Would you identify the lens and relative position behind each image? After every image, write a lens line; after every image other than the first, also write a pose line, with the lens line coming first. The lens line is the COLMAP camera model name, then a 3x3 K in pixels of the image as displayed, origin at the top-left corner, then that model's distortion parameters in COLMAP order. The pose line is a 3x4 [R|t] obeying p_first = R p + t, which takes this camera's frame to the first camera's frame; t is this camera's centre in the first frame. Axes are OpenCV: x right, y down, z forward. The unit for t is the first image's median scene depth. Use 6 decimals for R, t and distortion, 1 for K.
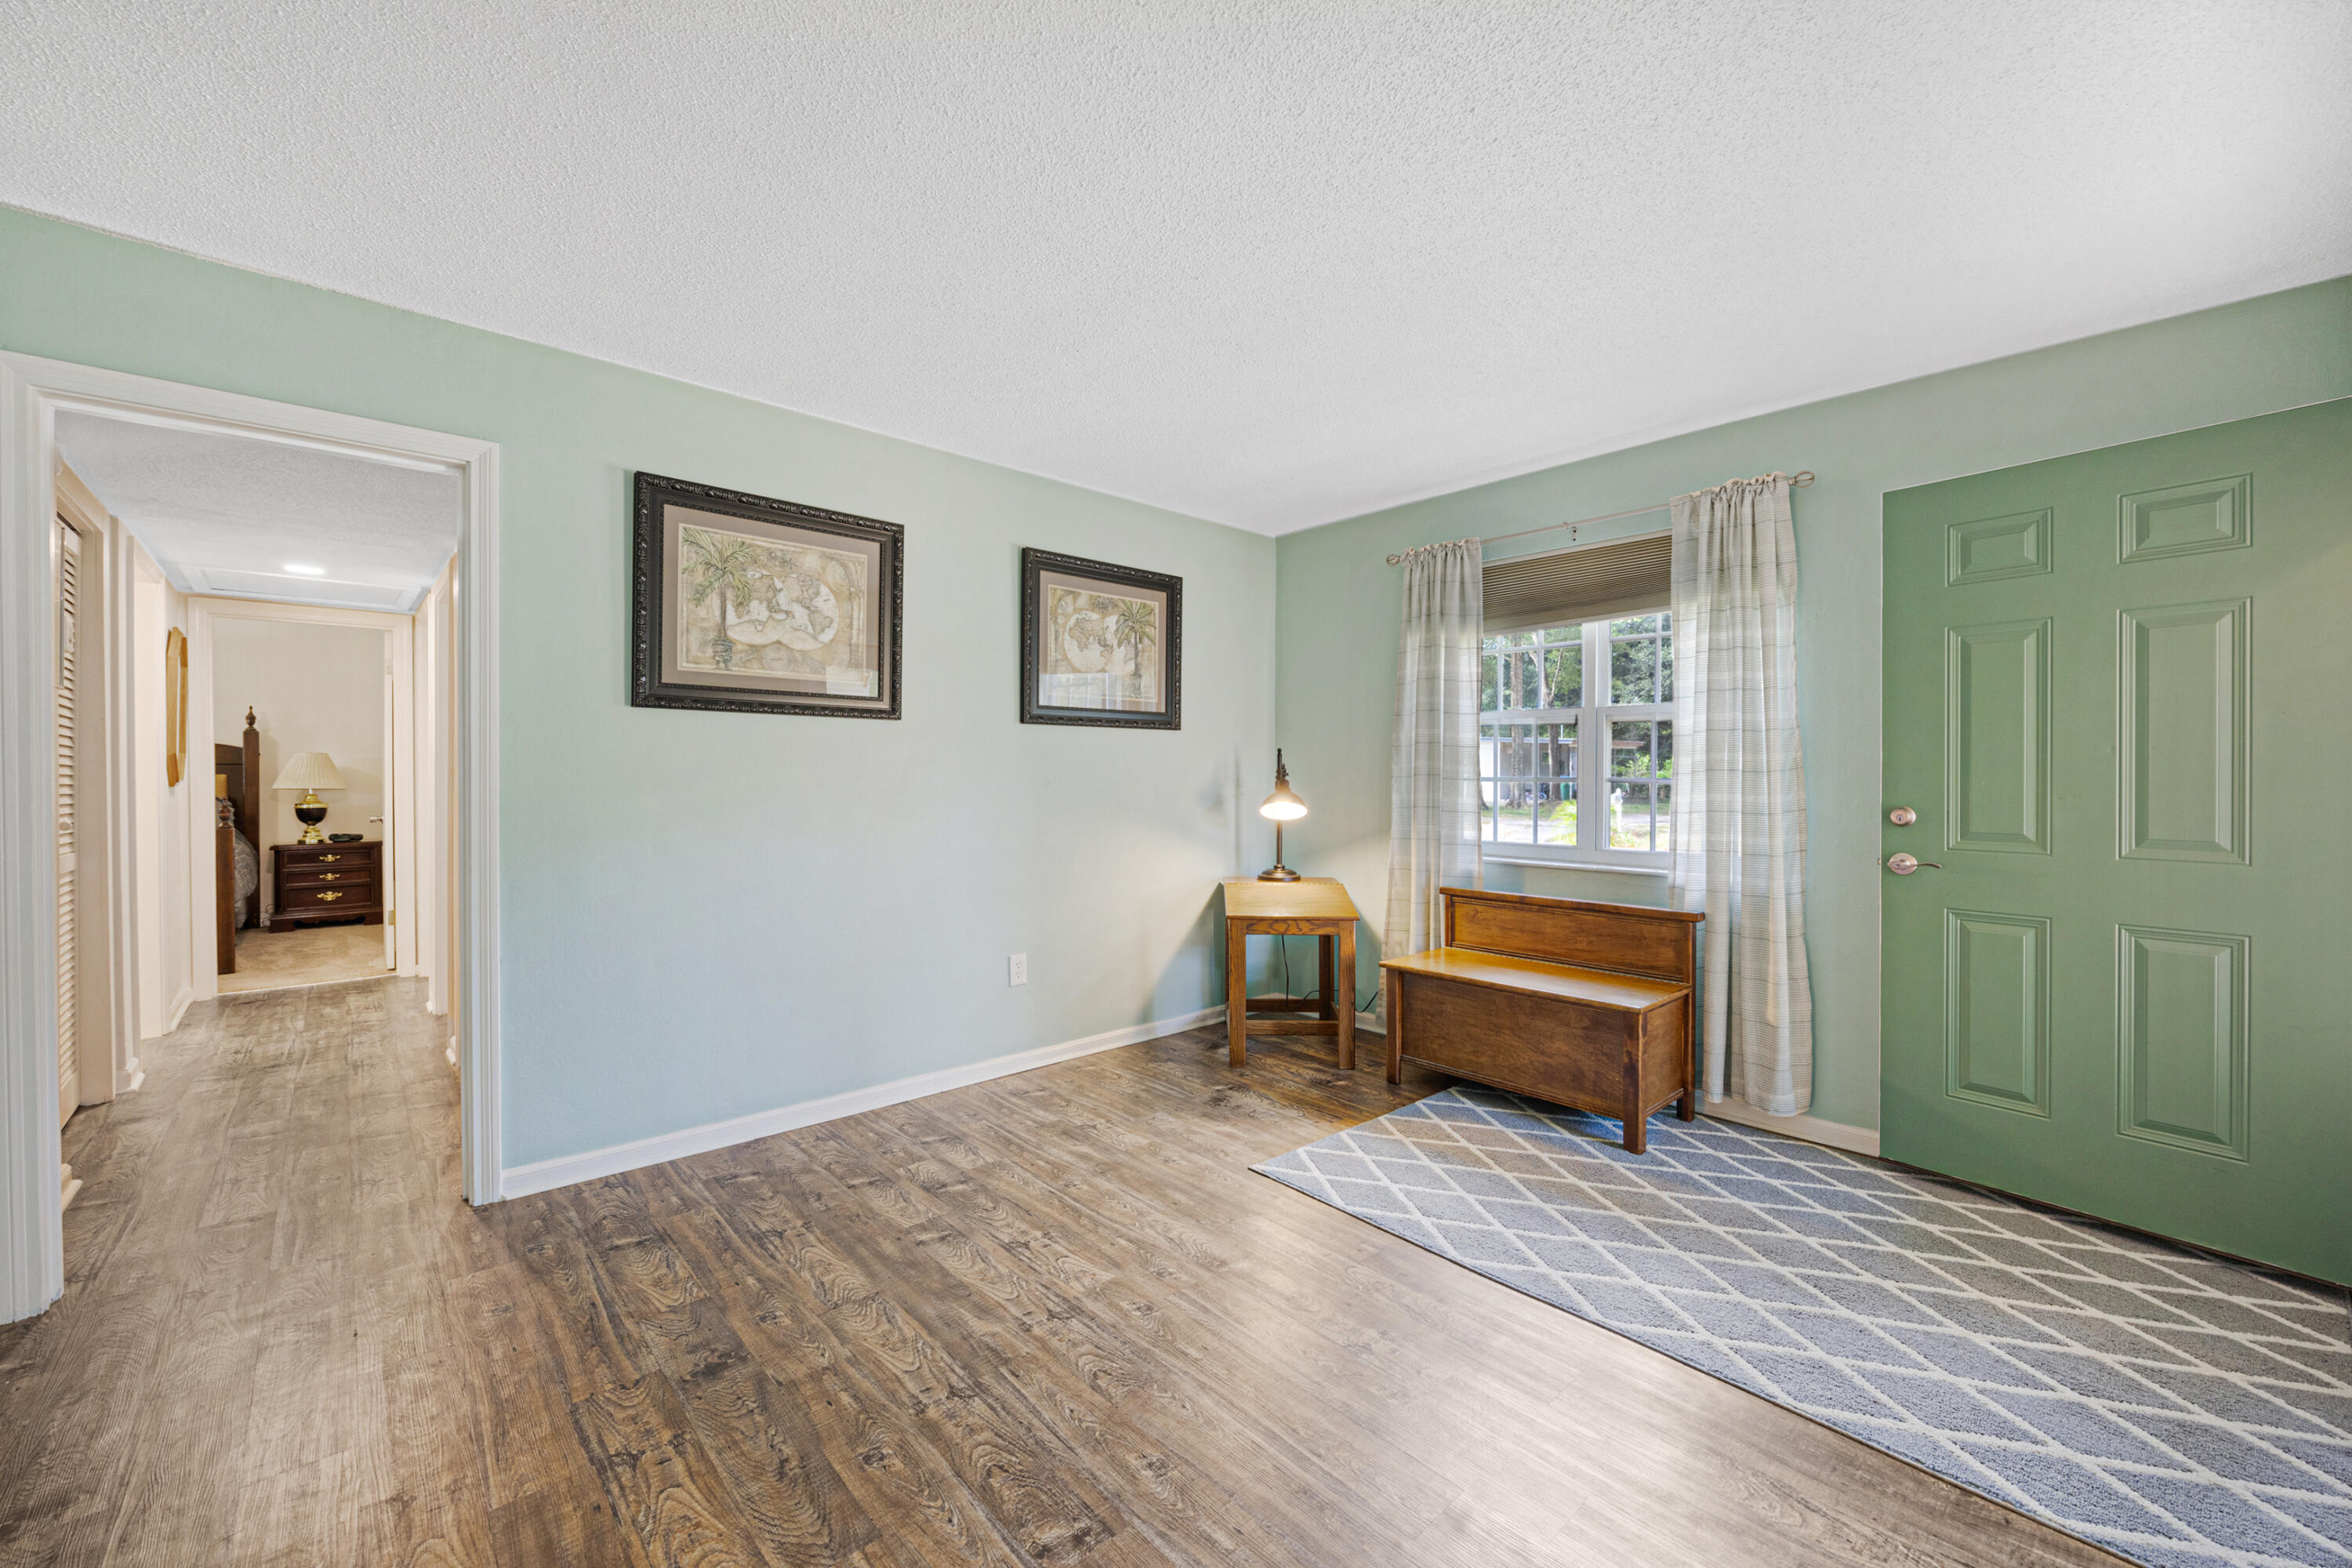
lens RADIAL K [[923.6, 0, 1202.1], [0, 923.6, 783.0], [0, 0, 1]] dist [0.000047, -0.000044]
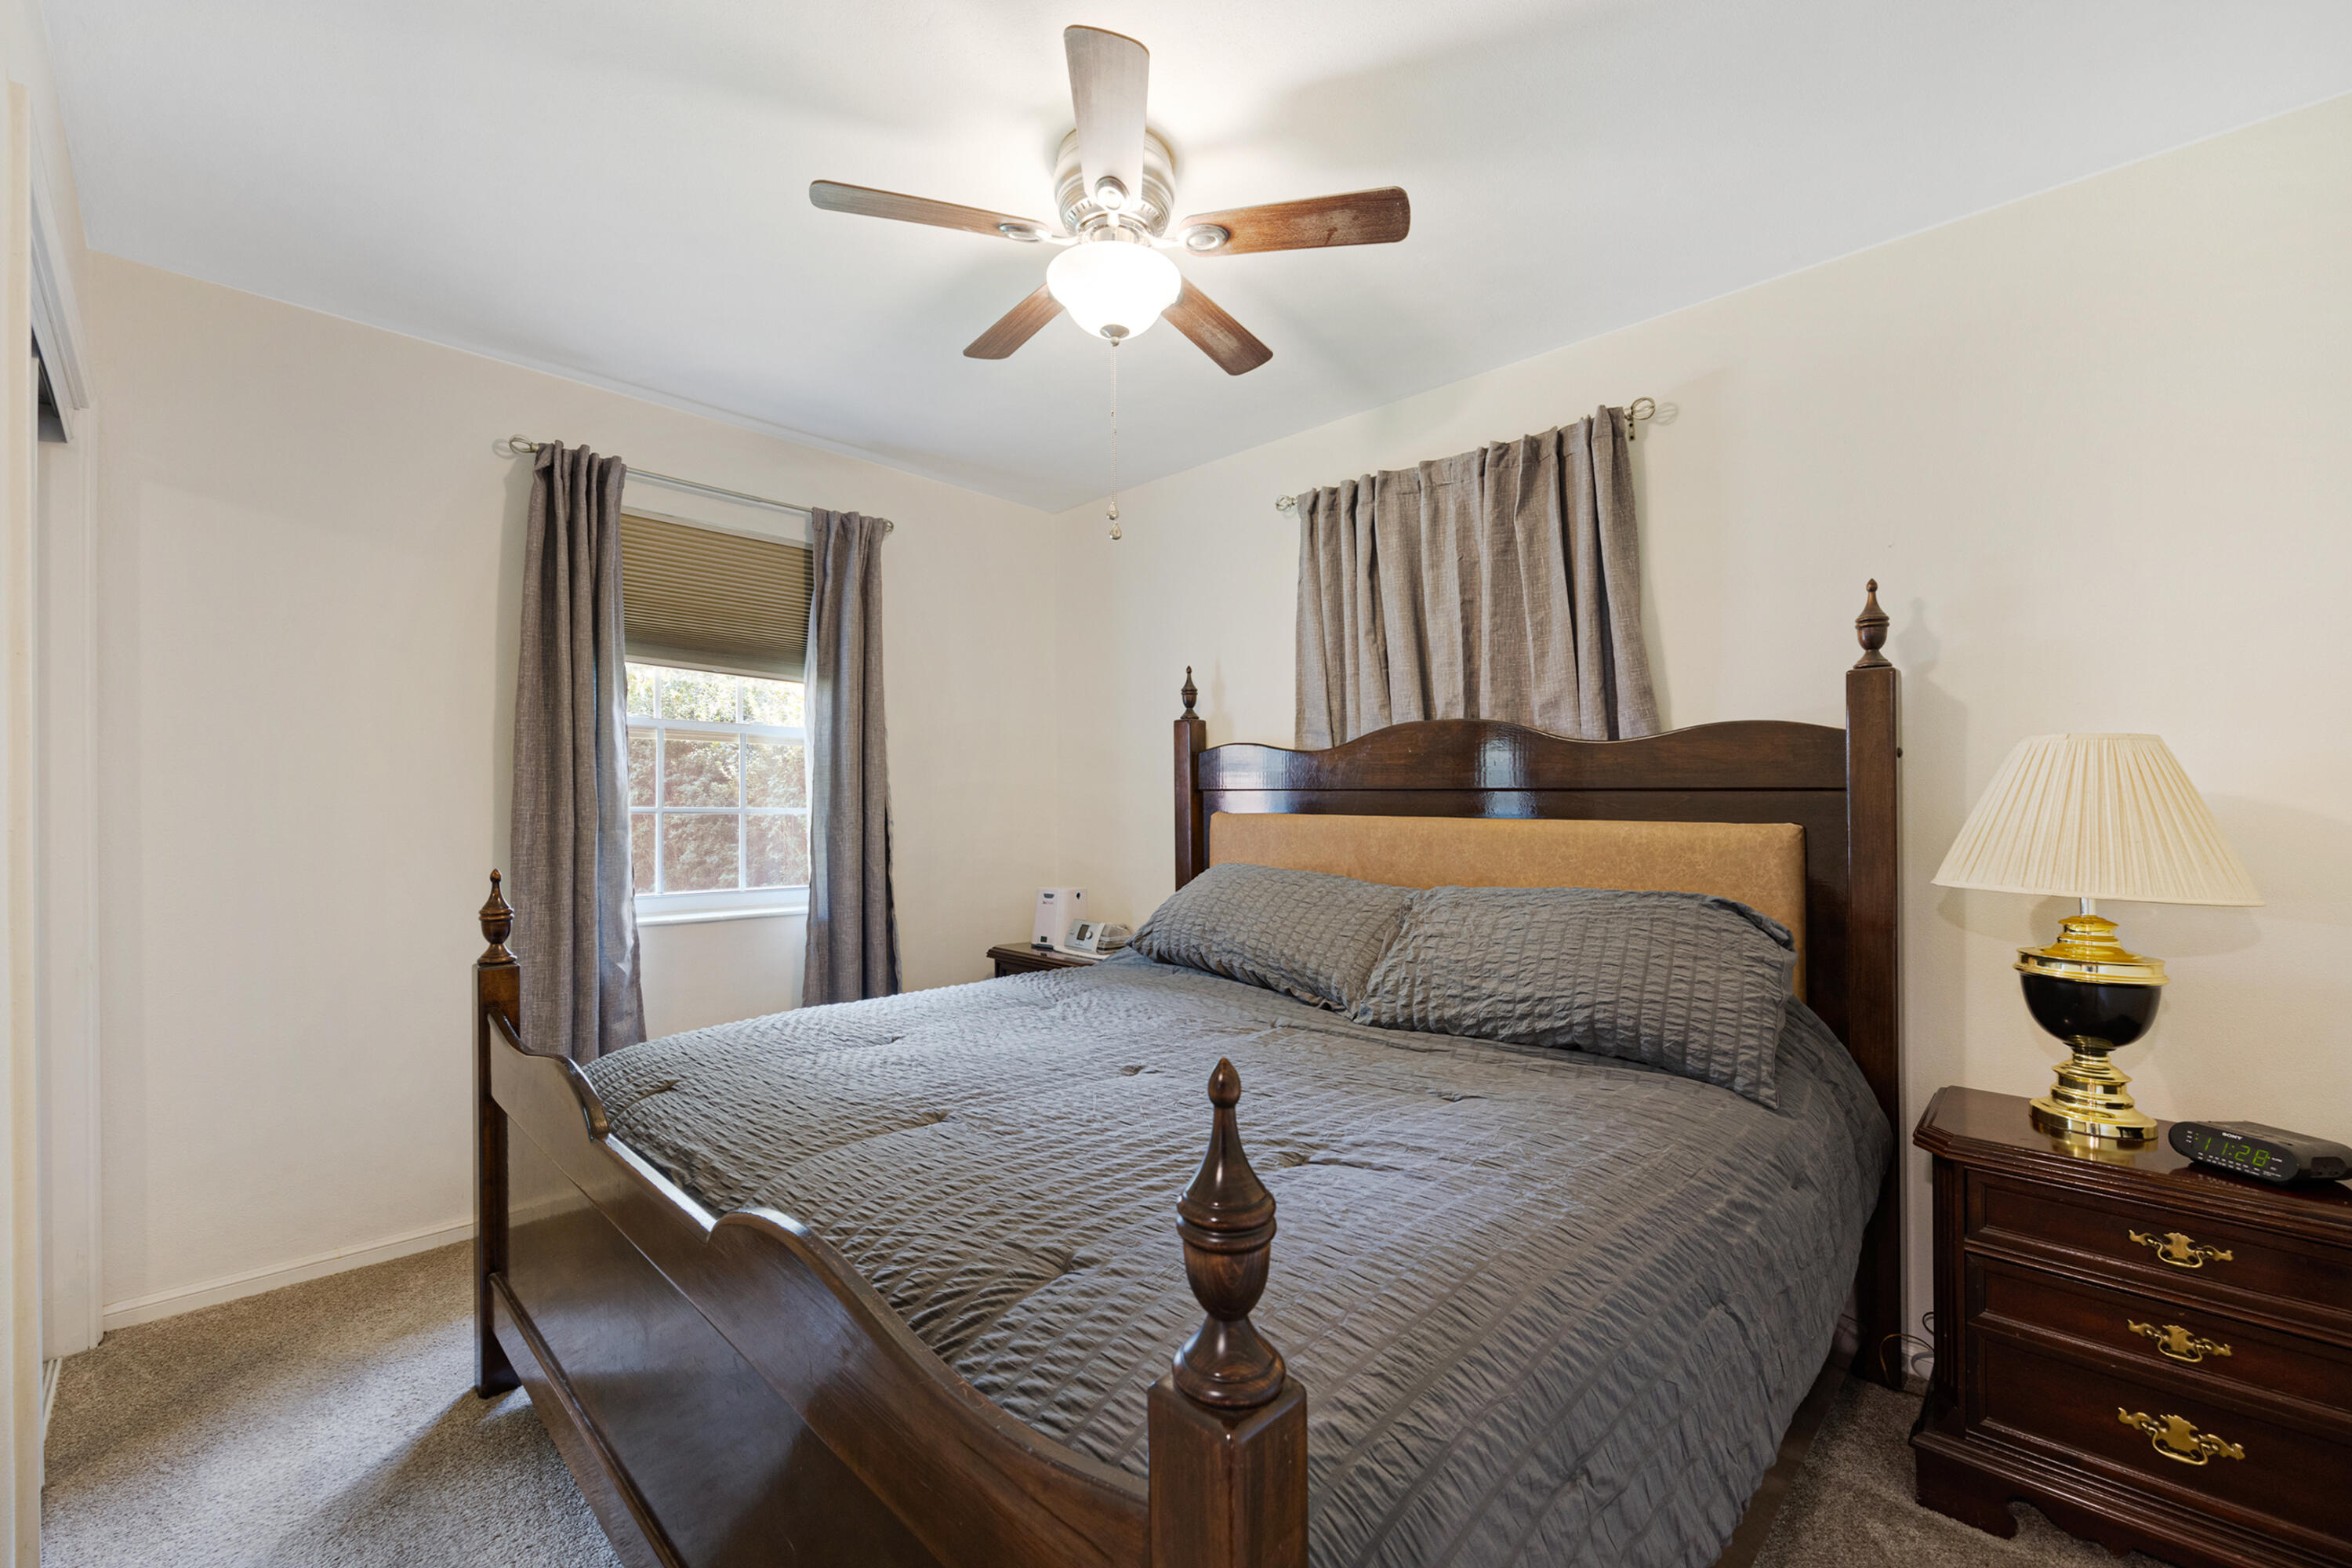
lens RADIAL K [[954.3, 0, 1176.0], [0, 954.3, 784.0], [0, 0, 1]] dist [0.000584, 0.000198]
pose [[0.050630, 0.006655, -0.998695, -0.743893], [-0.005566, 0.999964, 0.006382, -0.022216], [0.998702, 0.005235, 0.050666, 0.765257]]
